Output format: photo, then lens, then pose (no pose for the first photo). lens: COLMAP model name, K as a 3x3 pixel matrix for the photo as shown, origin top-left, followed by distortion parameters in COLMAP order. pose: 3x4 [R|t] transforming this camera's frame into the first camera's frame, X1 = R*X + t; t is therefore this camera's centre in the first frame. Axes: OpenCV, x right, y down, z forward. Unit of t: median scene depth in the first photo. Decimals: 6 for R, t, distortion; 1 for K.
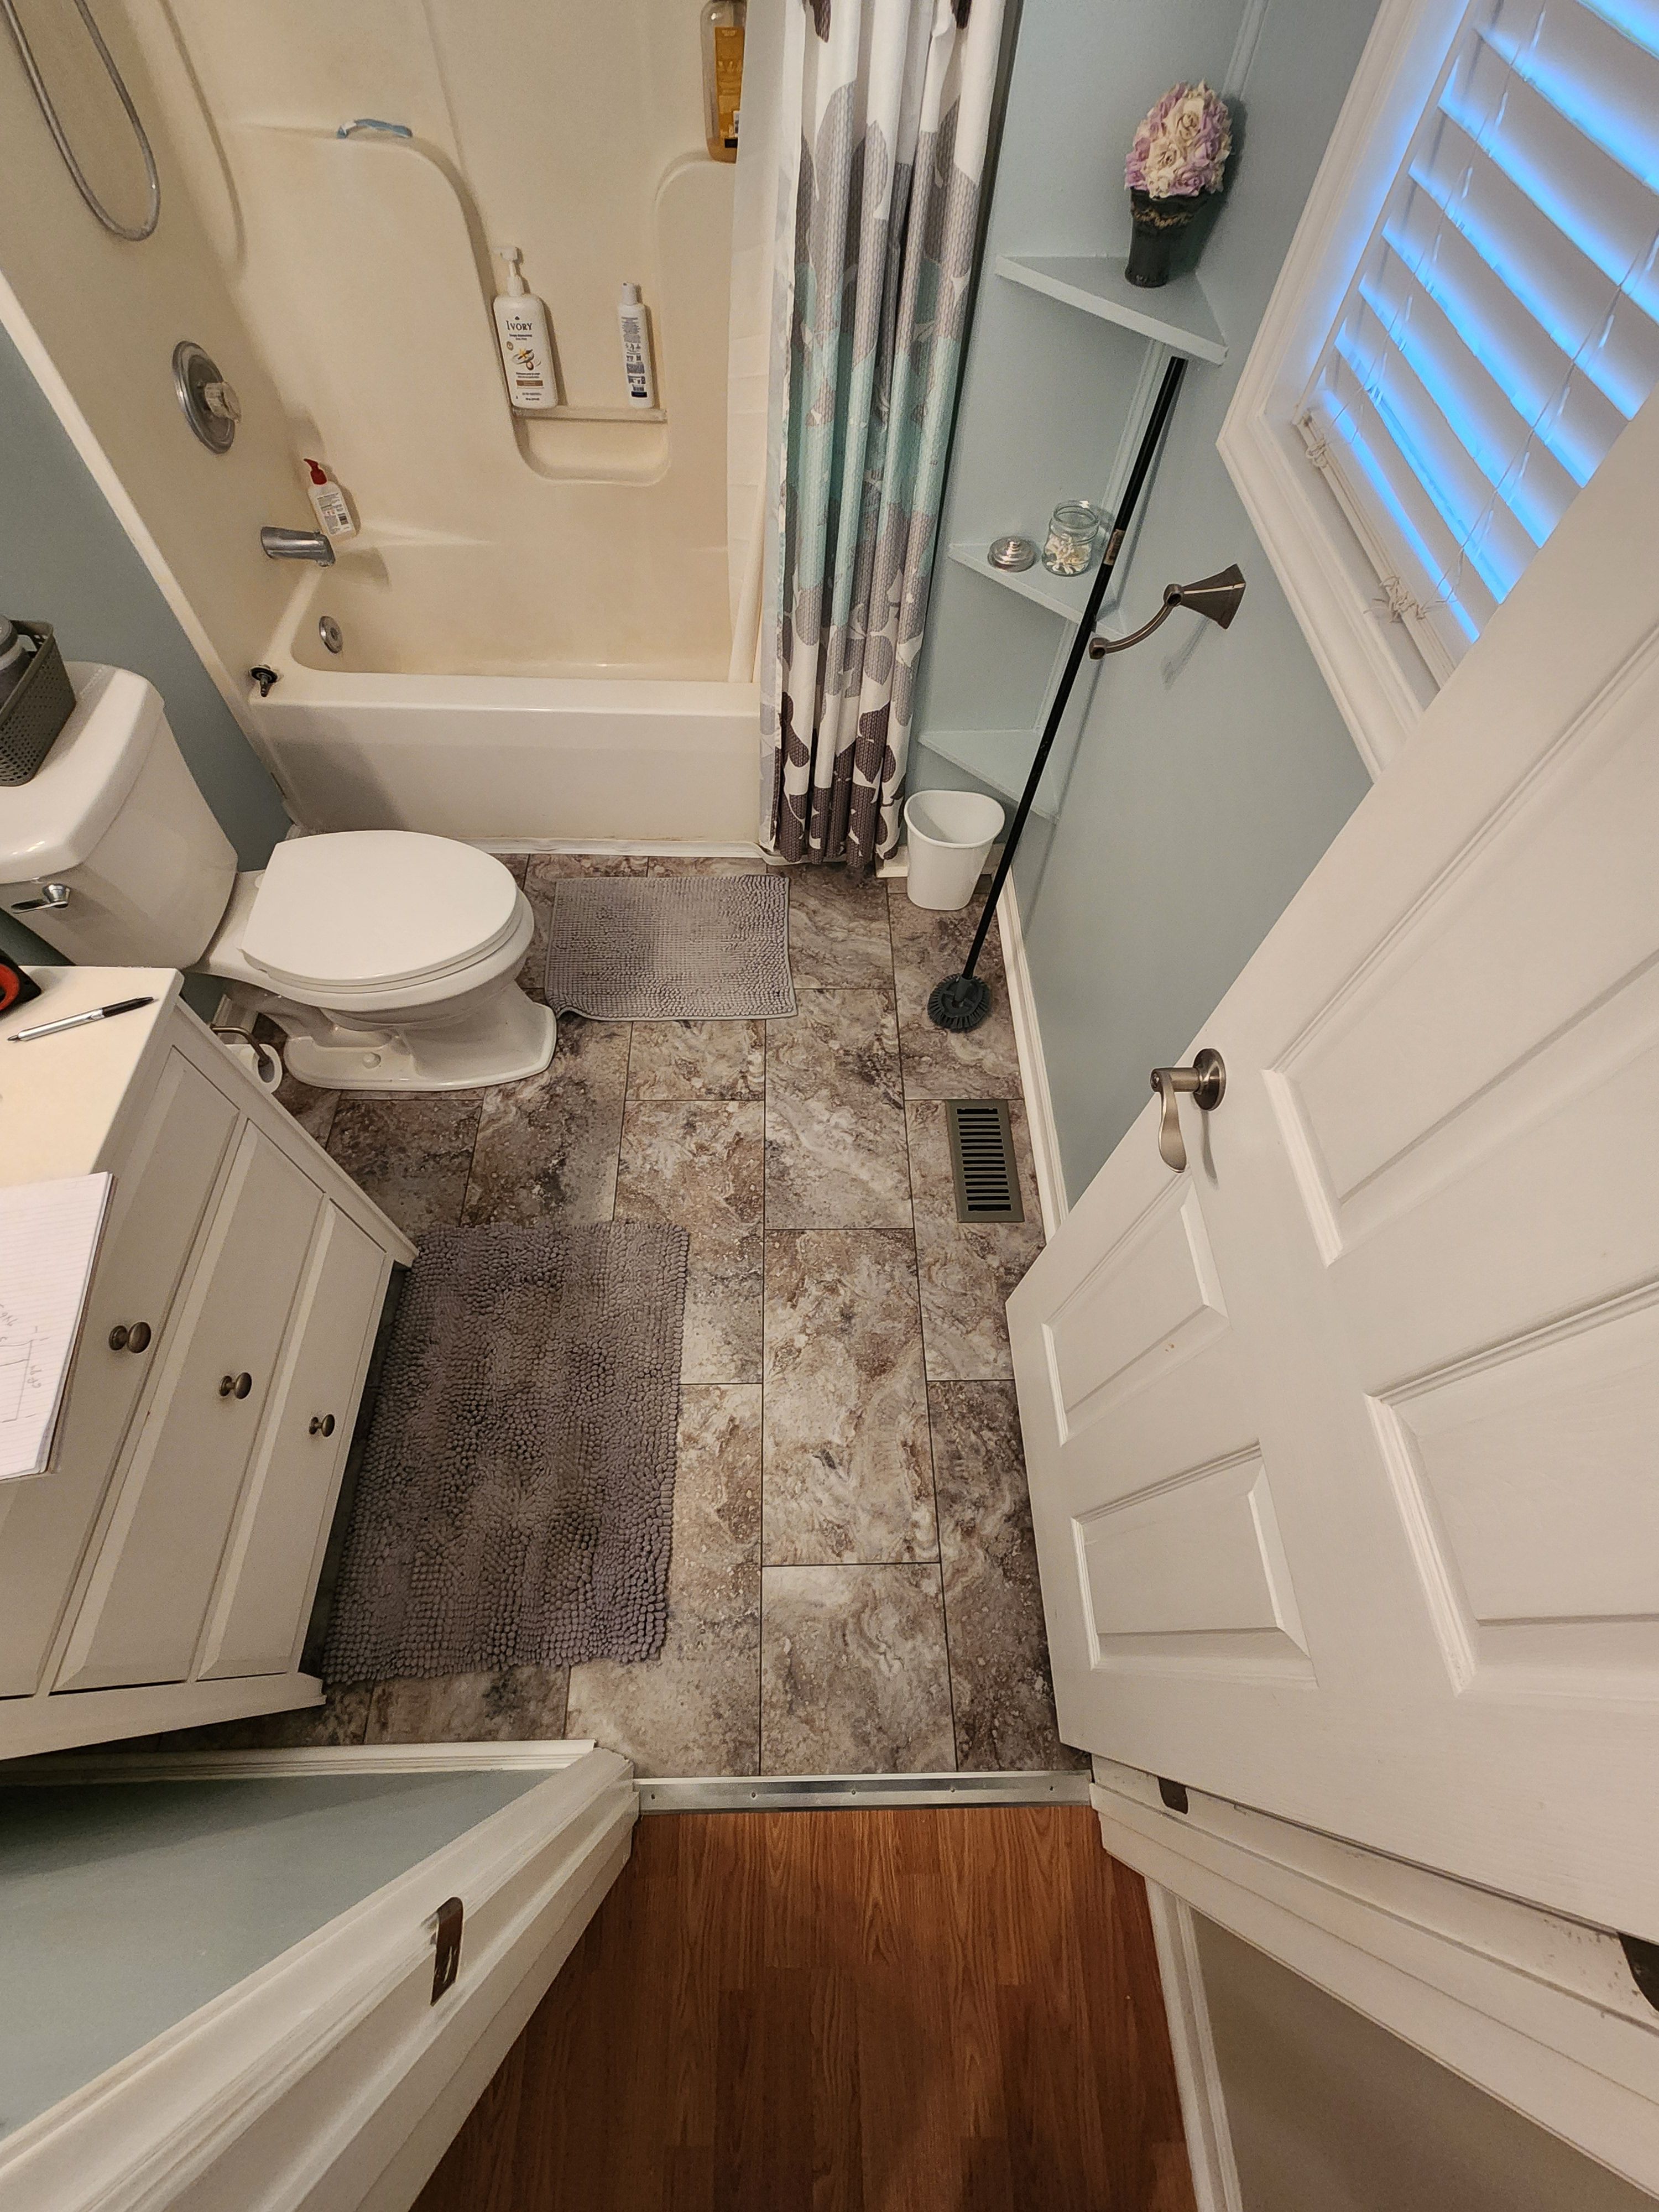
lens RADIAL K [[907.6, 0, 819.0], [0, 907.6, 1098.8], [0, 0, 1]] dist [0.001942, 0.000224]
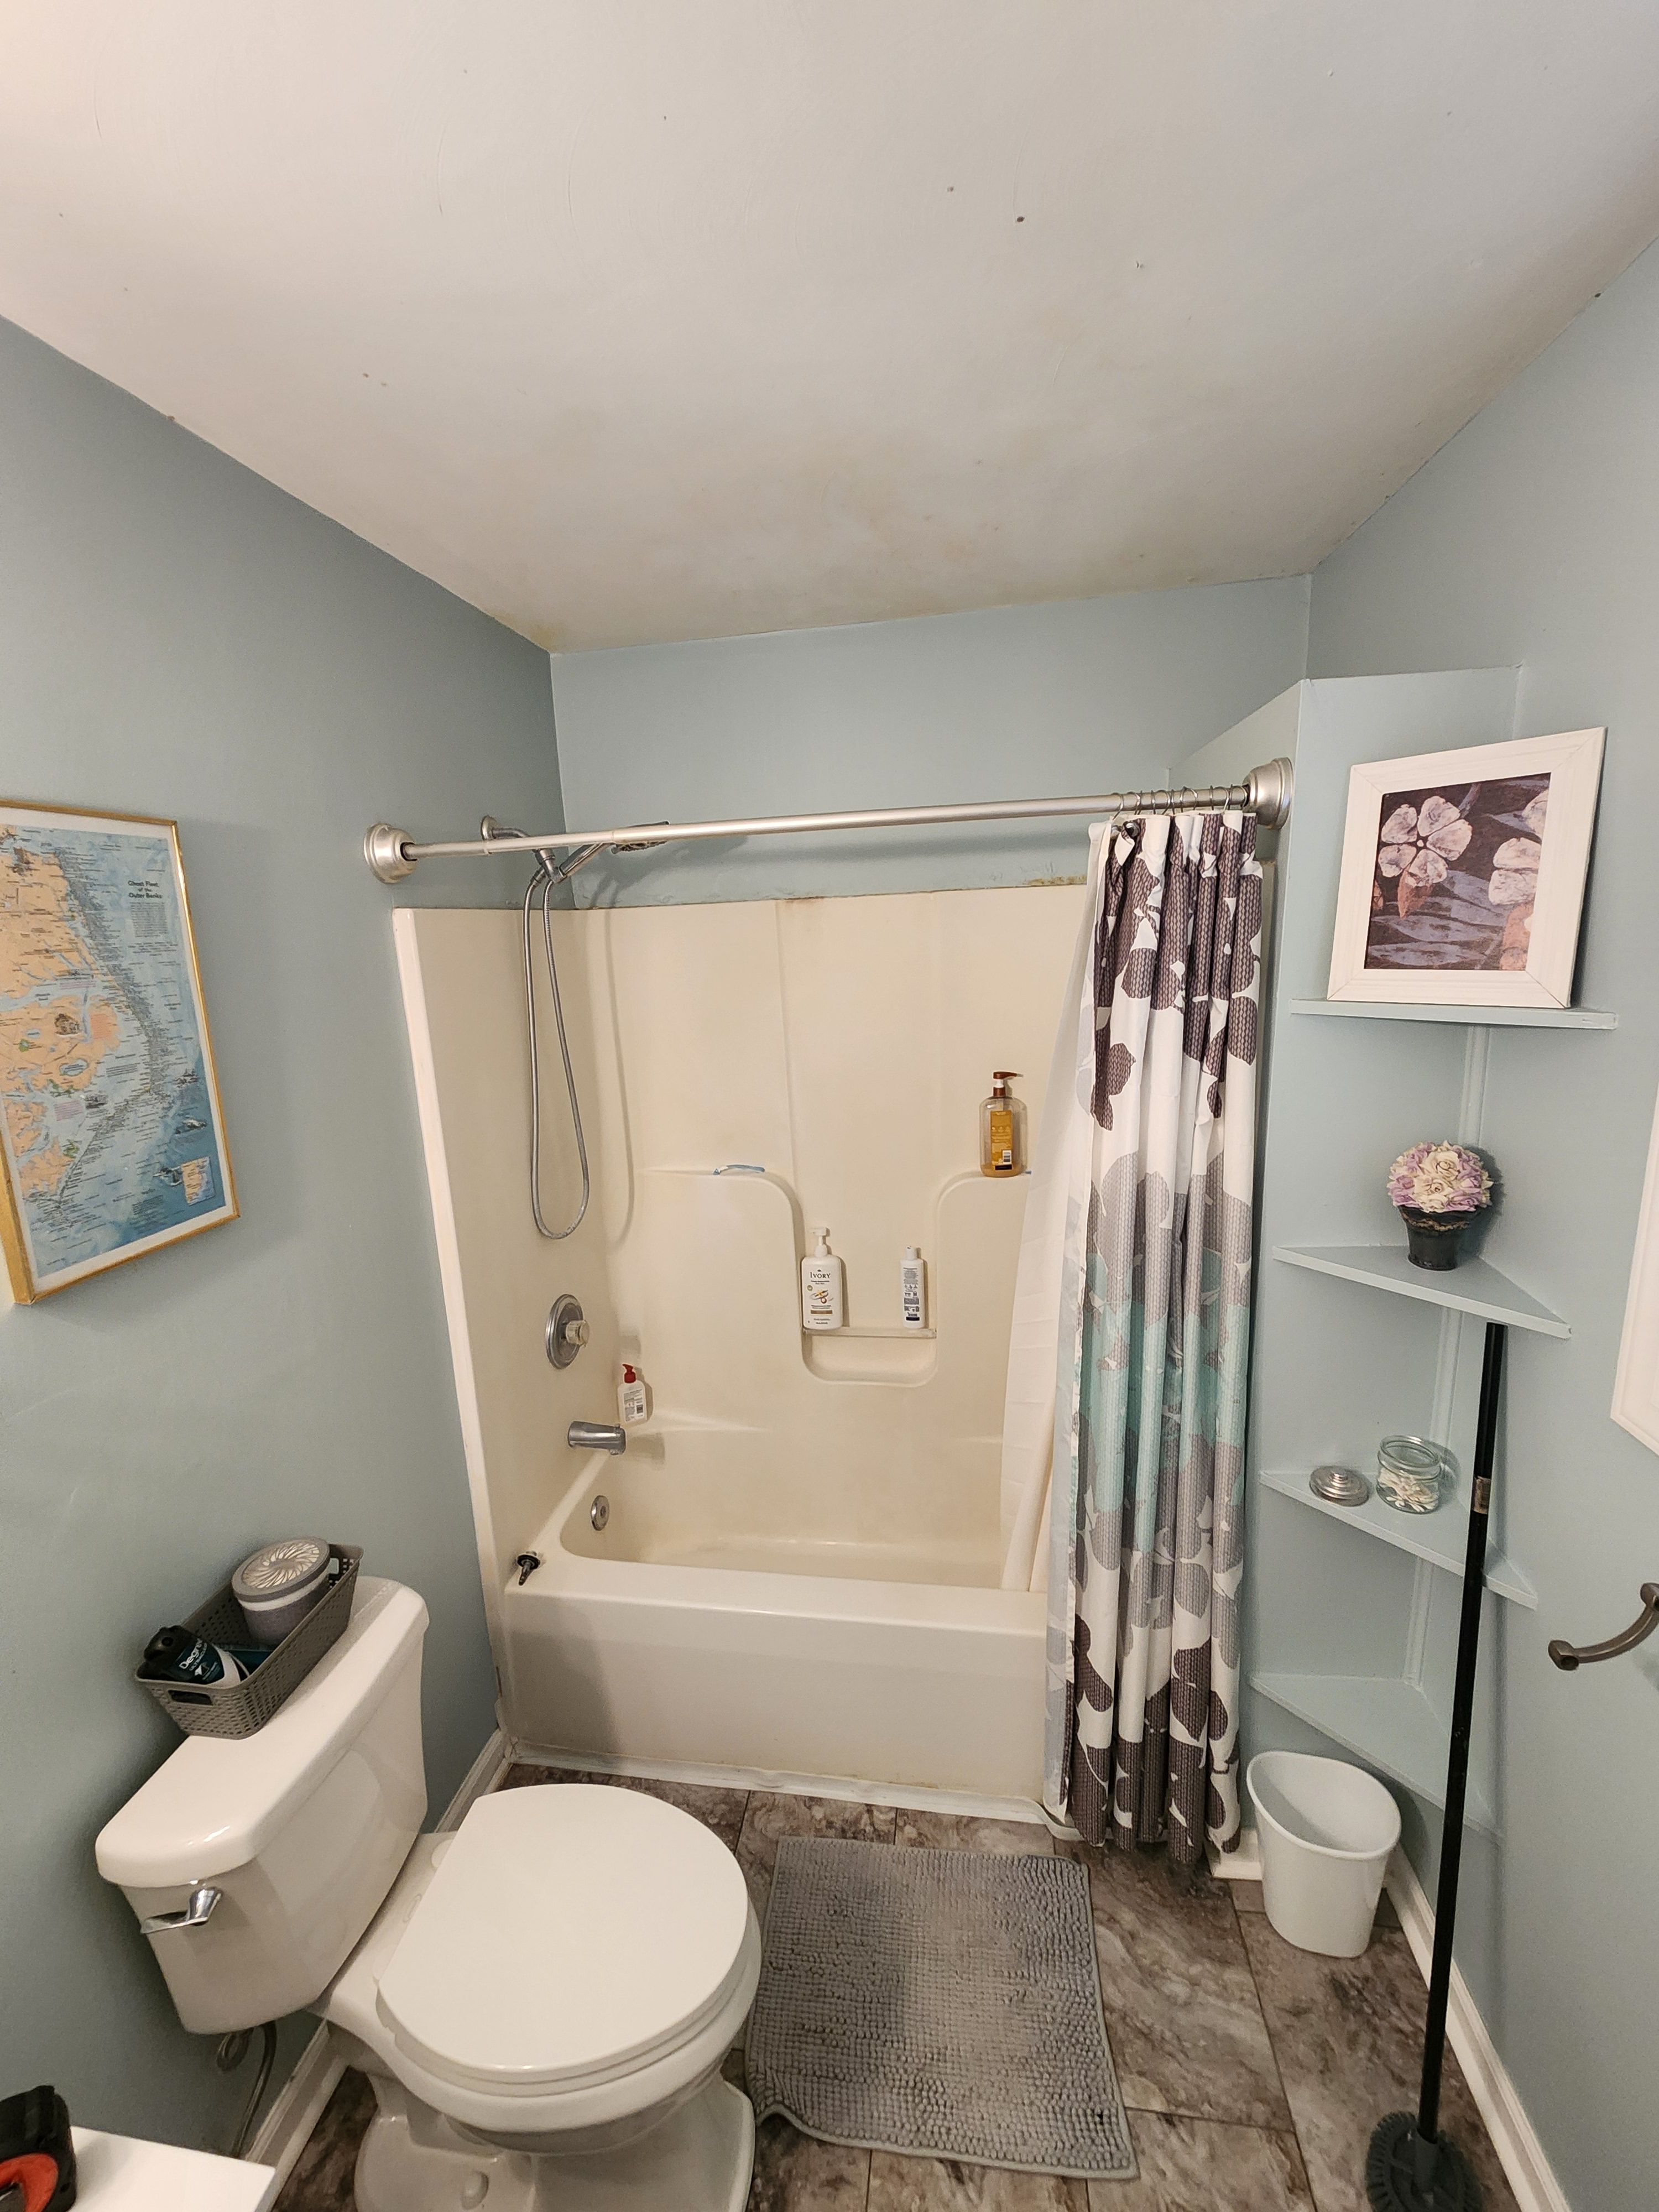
lens RADIAL K [[881.6, 0, 825.2], [0, 881.6, 1103.6], [0, 0, 1]] dist [0.000199, -0.000057]
pose [[0.982720, -0.048807, -0.178548, -0.096985], [-0.099843, 0.672475, -0.733355, -0.131115], [0.155861, 0.738509, 0.655981, 0.048054]]
